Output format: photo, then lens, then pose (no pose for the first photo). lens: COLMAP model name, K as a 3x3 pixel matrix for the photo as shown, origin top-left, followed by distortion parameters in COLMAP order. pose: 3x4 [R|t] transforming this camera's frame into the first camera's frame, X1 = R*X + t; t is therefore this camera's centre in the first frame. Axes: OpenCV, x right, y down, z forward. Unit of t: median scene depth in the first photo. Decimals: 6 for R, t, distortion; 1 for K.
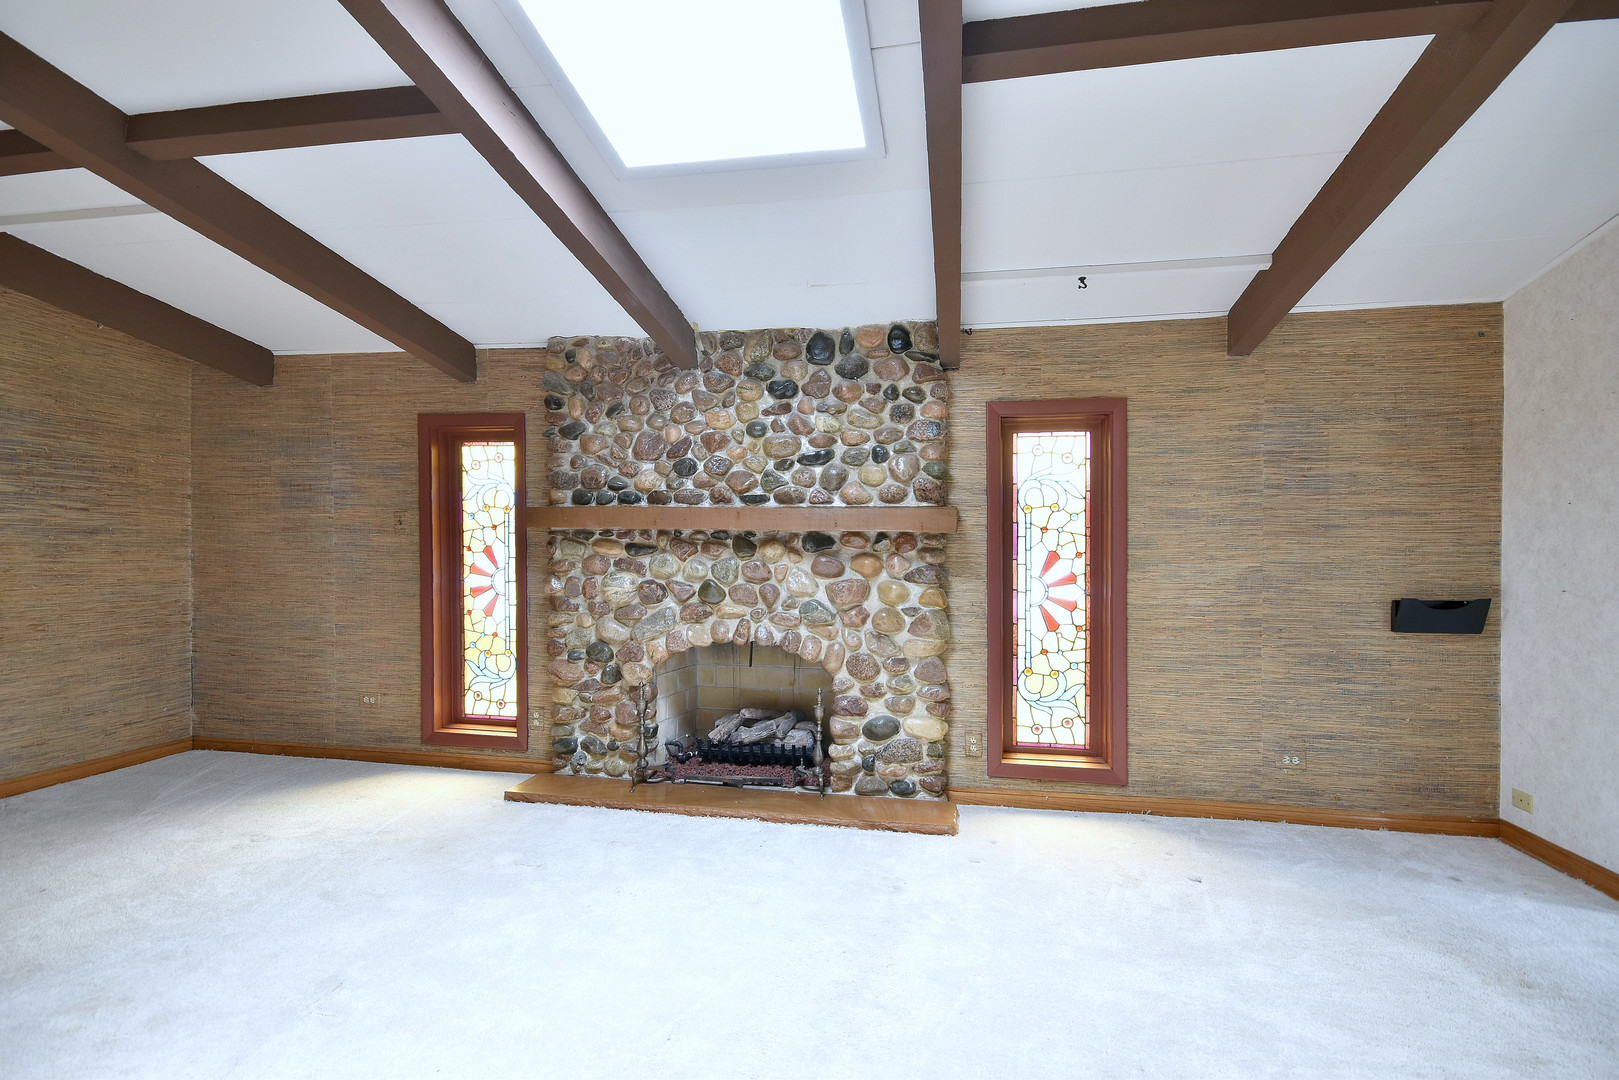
lens RADIAL K [[792.2, 0, 807.7], [0, 792.2, 534.7], [0, 0, 1]] dist [0.010897, -0.001577]
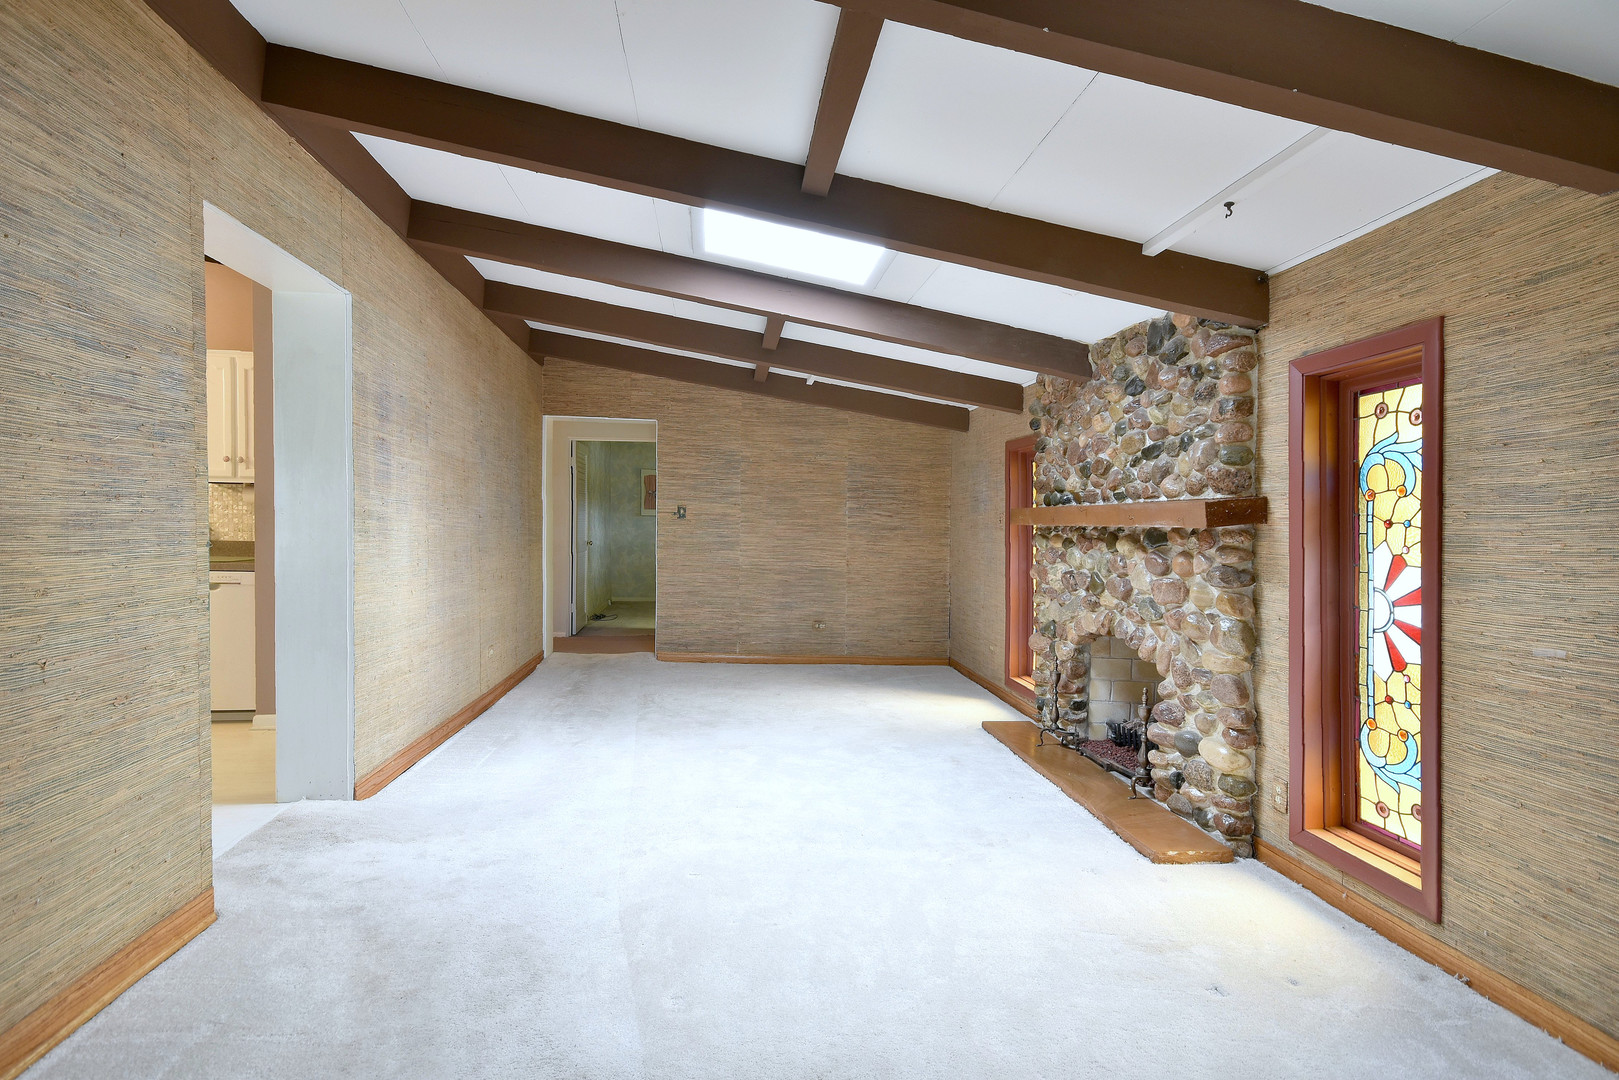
lens RADIAL K [[792.2, 0, 808.1], [0, 792.2, 535.4], [0, 0, 1]] dist [0.010897, -0.001577]
pose [[0.311043, 0.007369, -0.950367, 0.819456], [-0.007894, 0.999955, 0.005170, 0.004271], [0.950363, 0.005894, 0.311087, 0.305068]]
